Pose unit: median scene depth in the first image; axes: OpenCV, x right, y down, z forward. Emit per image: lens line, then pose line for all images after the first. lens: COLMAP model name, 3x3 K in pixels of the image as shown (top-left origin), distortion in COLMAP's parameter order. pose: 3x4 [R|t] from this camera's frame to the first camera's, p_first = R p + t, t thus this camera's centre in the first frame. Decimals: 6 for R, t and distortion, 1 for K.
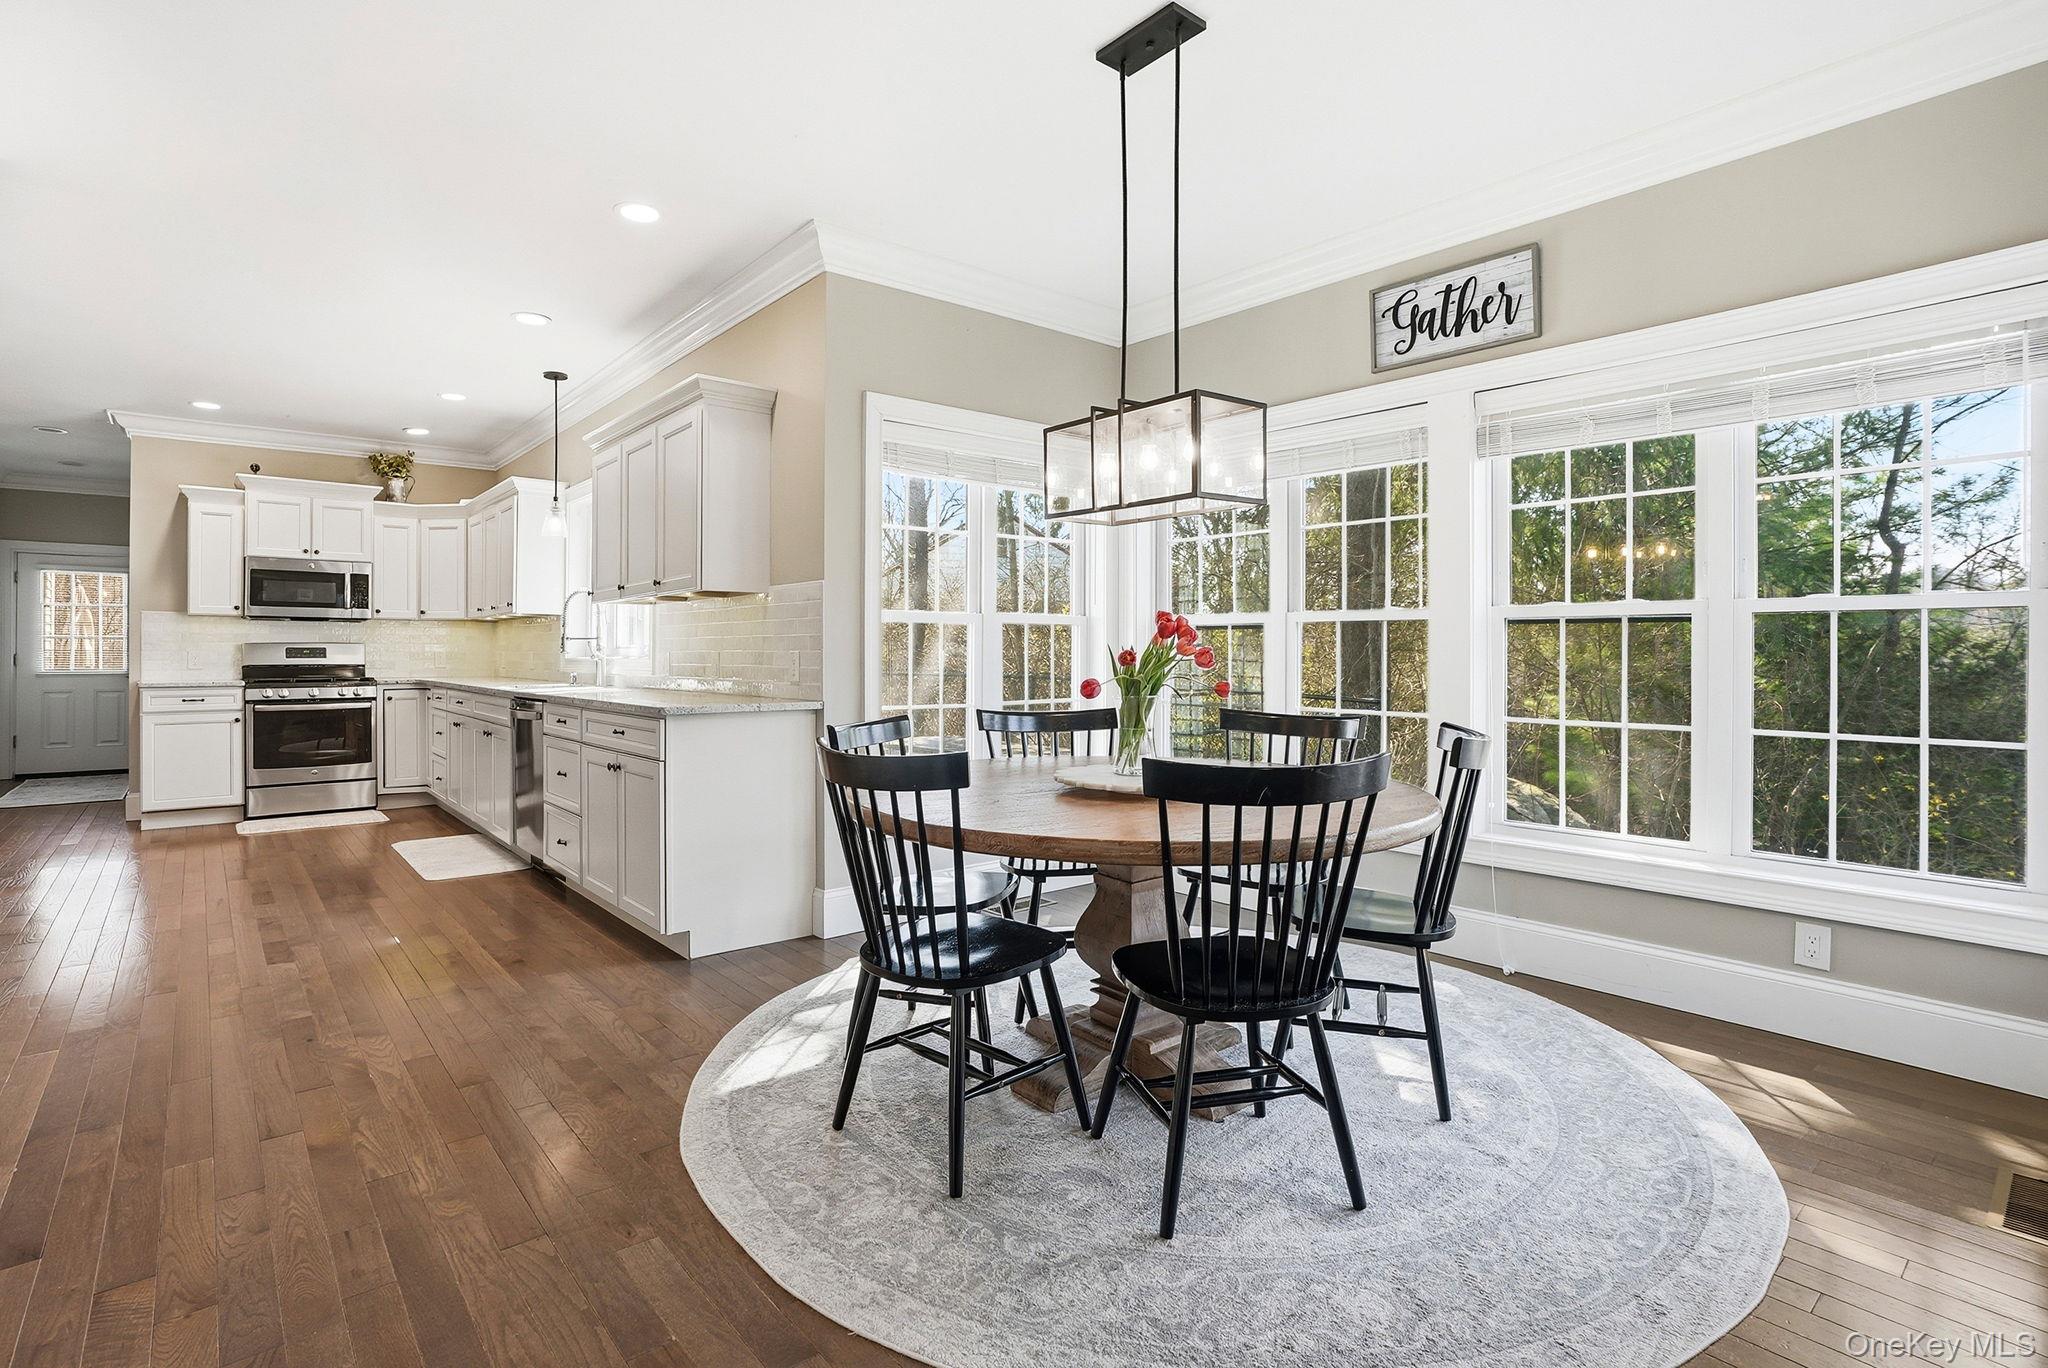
lens RADIAL K [[1015.8, 0, 980.8], [0, 1015.8, 651.5], [0, 0, 1]] dist [-0.001609, 0.001119]
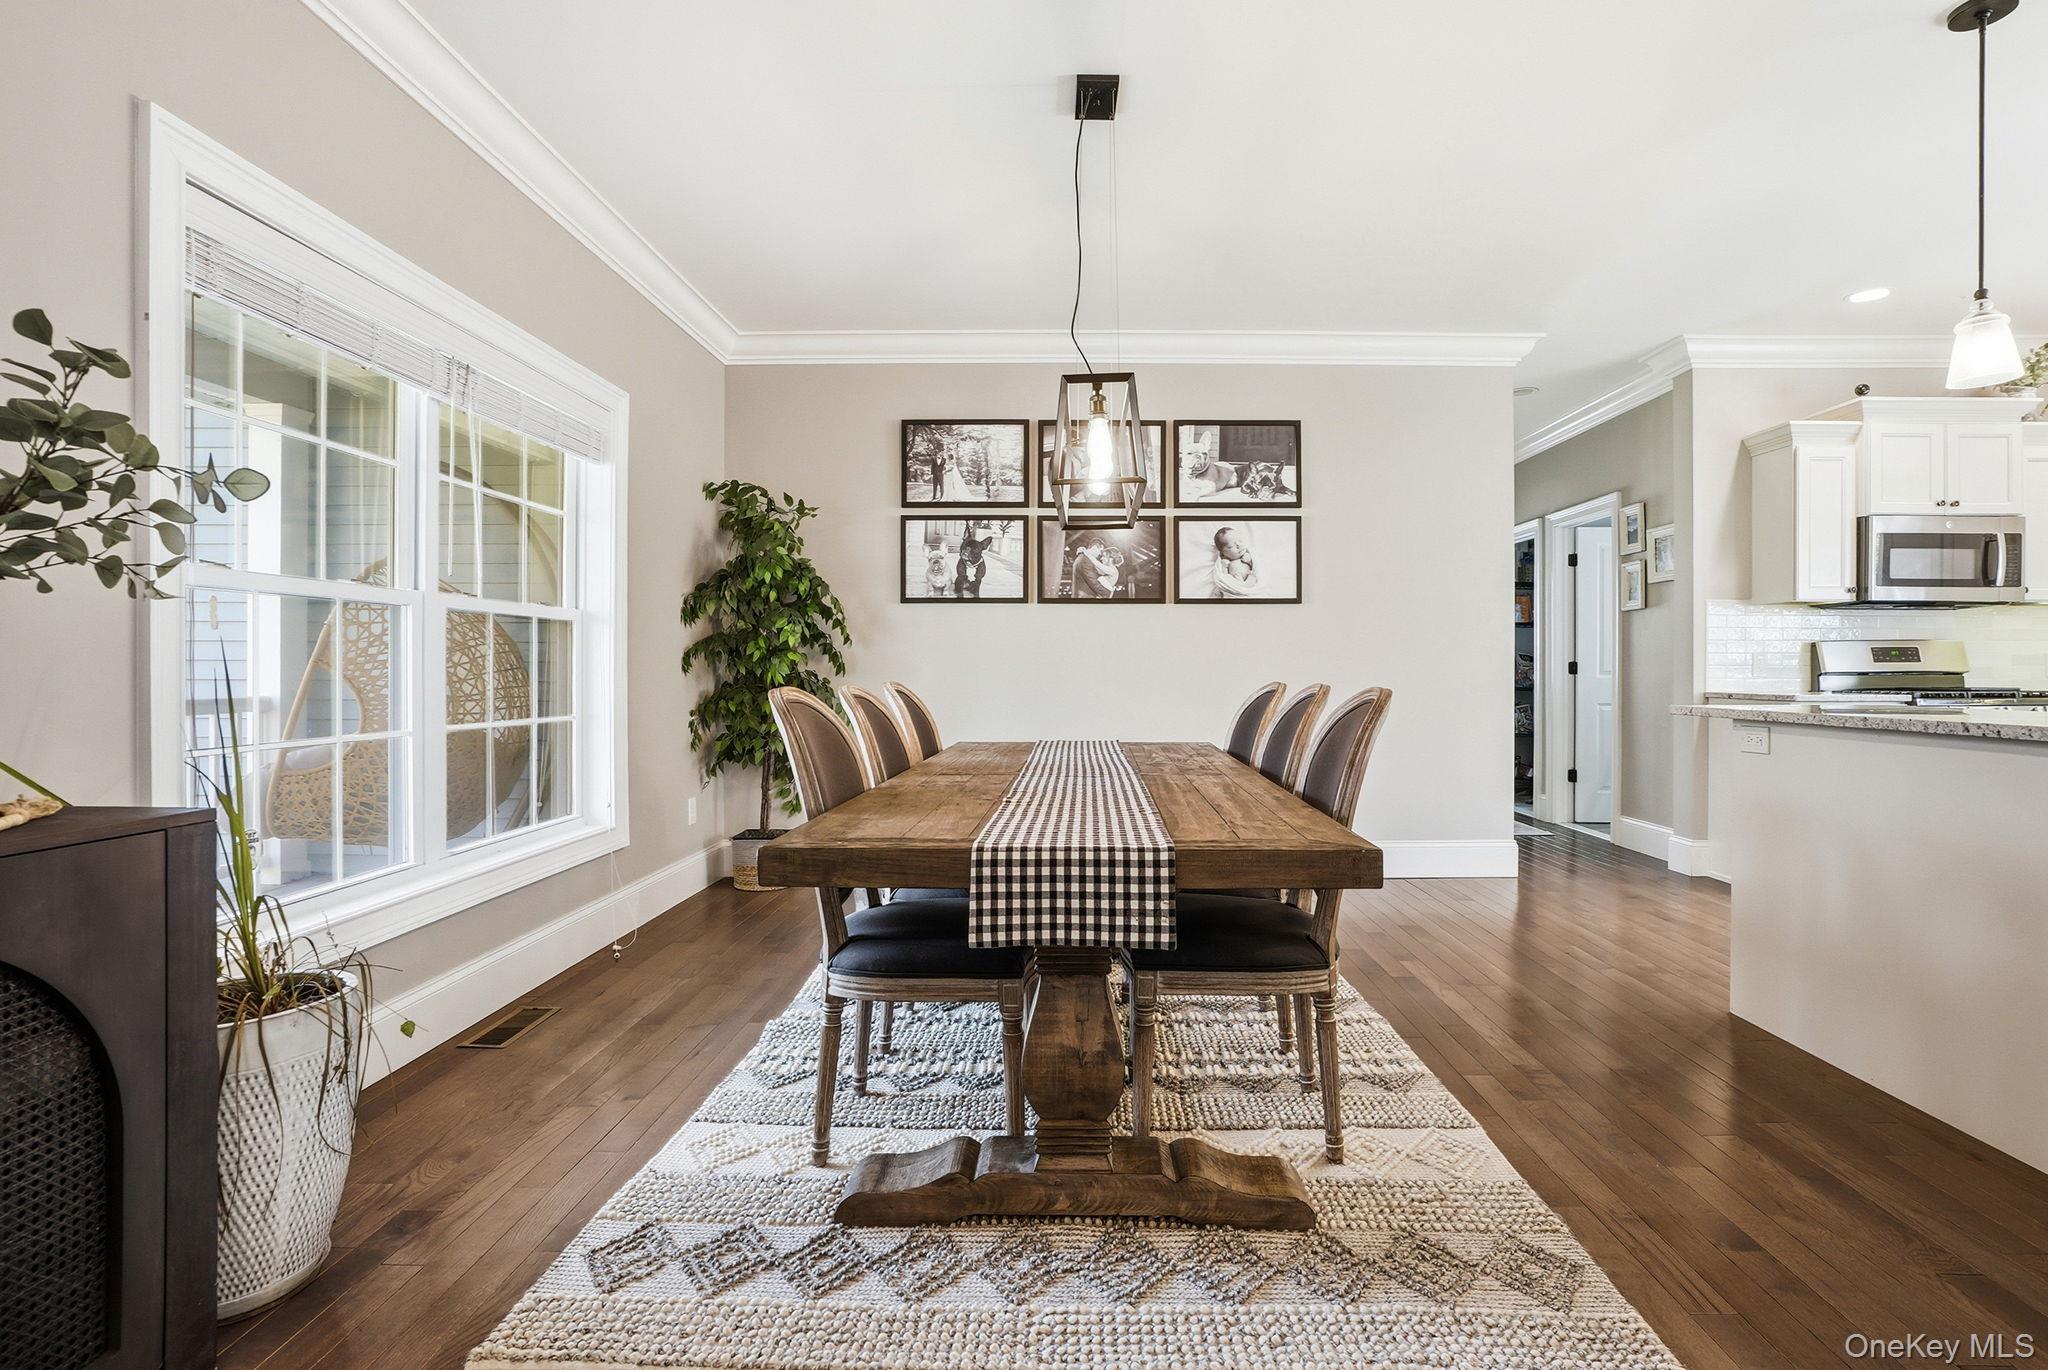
lens RADIAL K [[975.4, 0, 1026.6], [0, 975.4, 667.9], [0, 0, 1]] dist [-0.058936, 0.024335]
pose [[0.804964, -0.004608, -0.593305, -0.798819], [0.009190, 0.999947, 0.004702, 0.002013], [0.593252, -0.009237, 0.804964, 0.137514]]
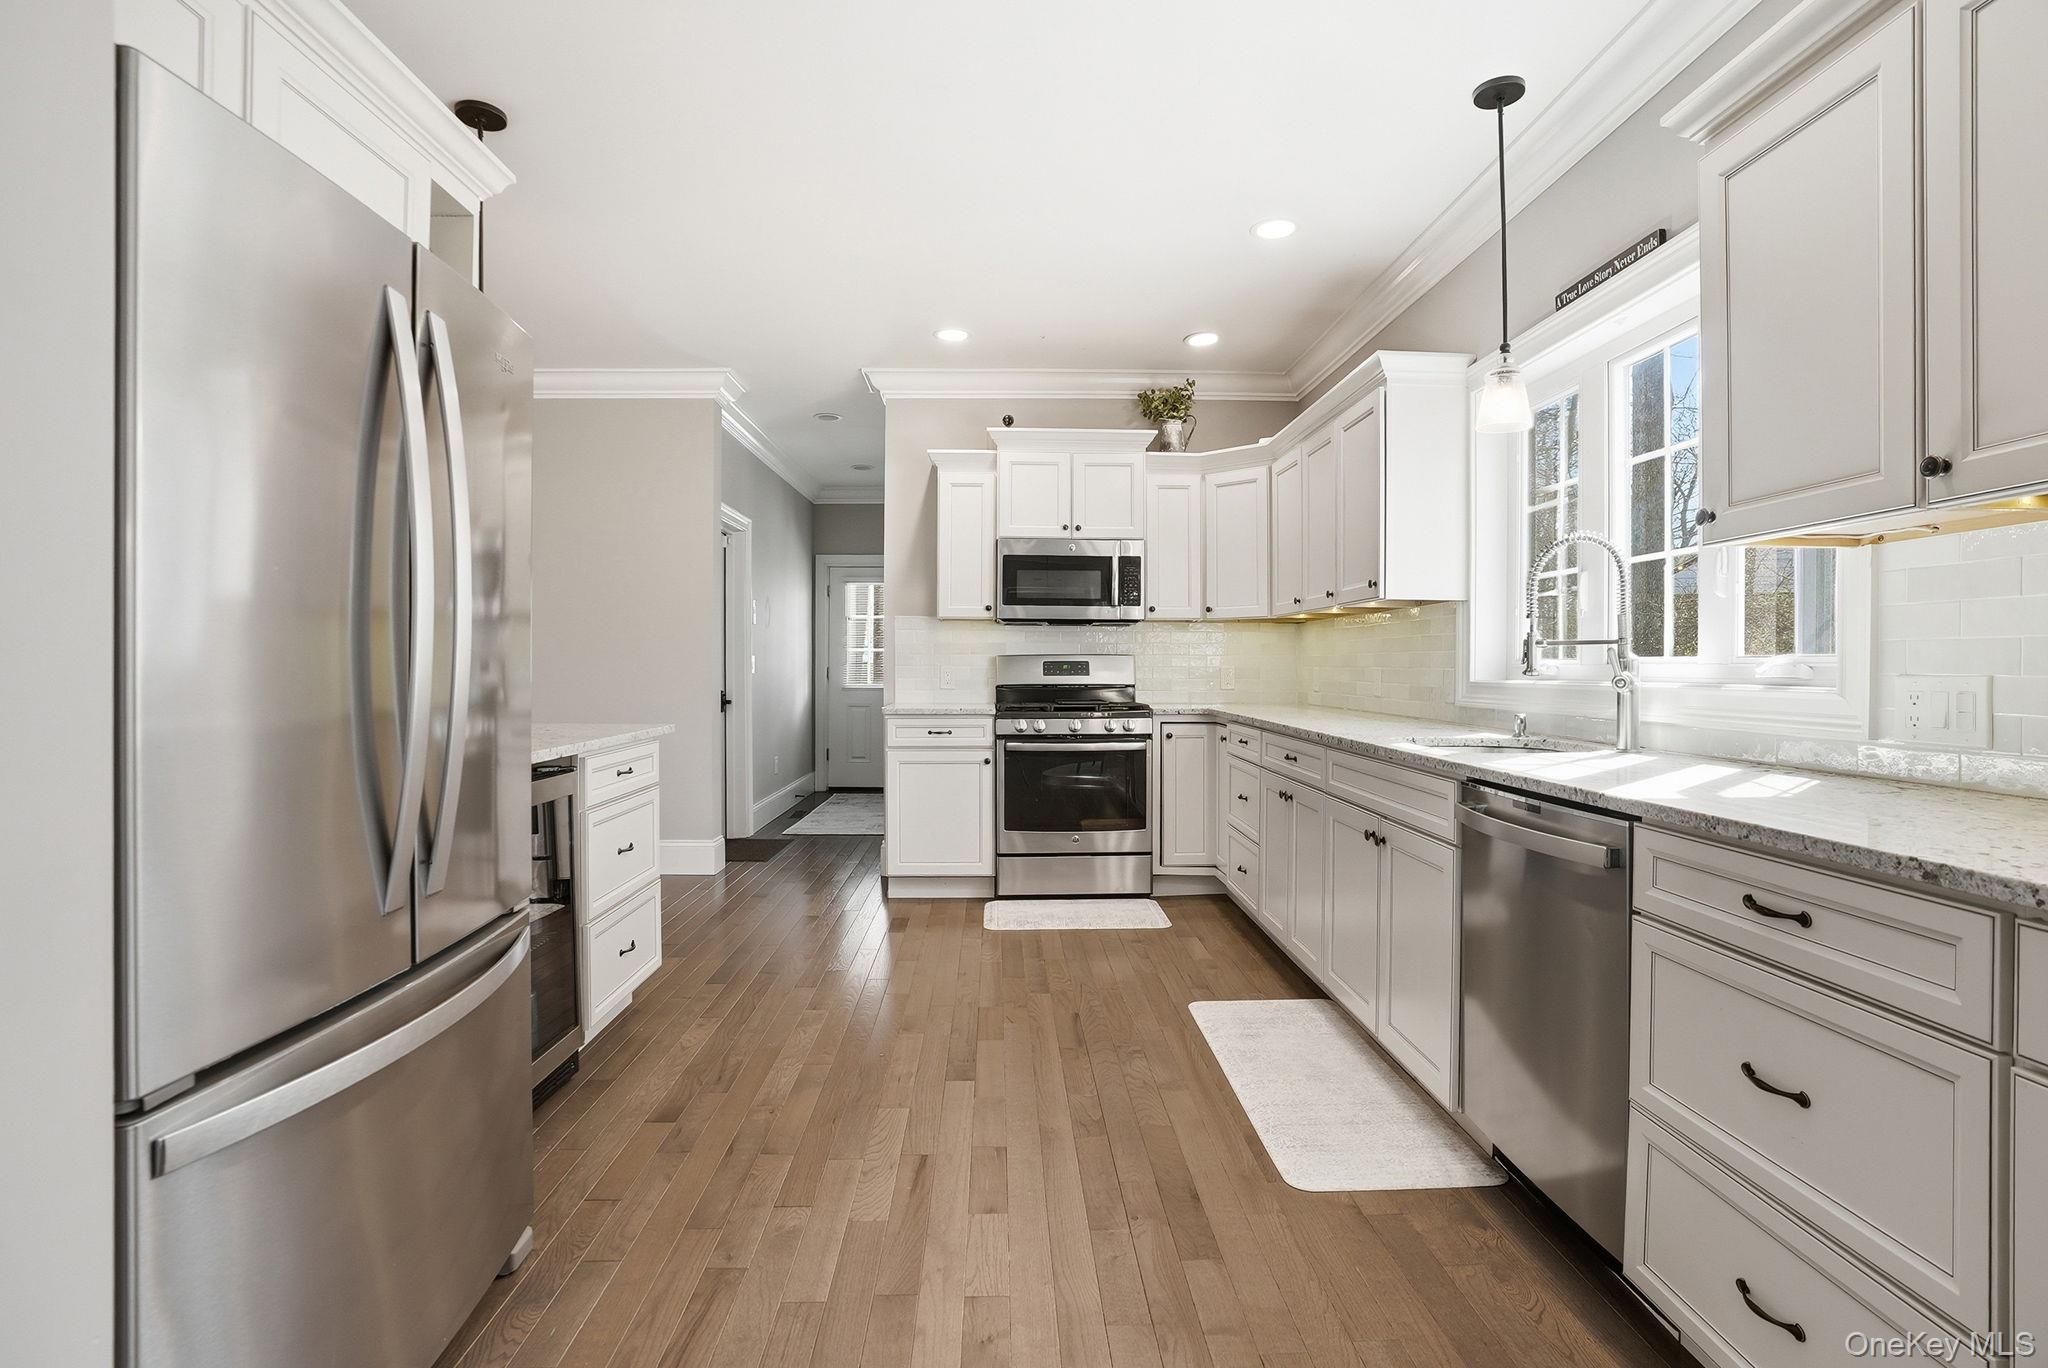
lens RADIAL K [[975.4, 0, 1026.6], [0, 975.4, 666.9], [0, 0, 1]] dist [-0.058936, 0.024335]
pose [[0.808201, 0.001748, -0.588904, -0.285902], [0.000969, 0.999990, 0.004298, -0.002995], [0.588906, -0.004045, 0.808191, 0.433844]]
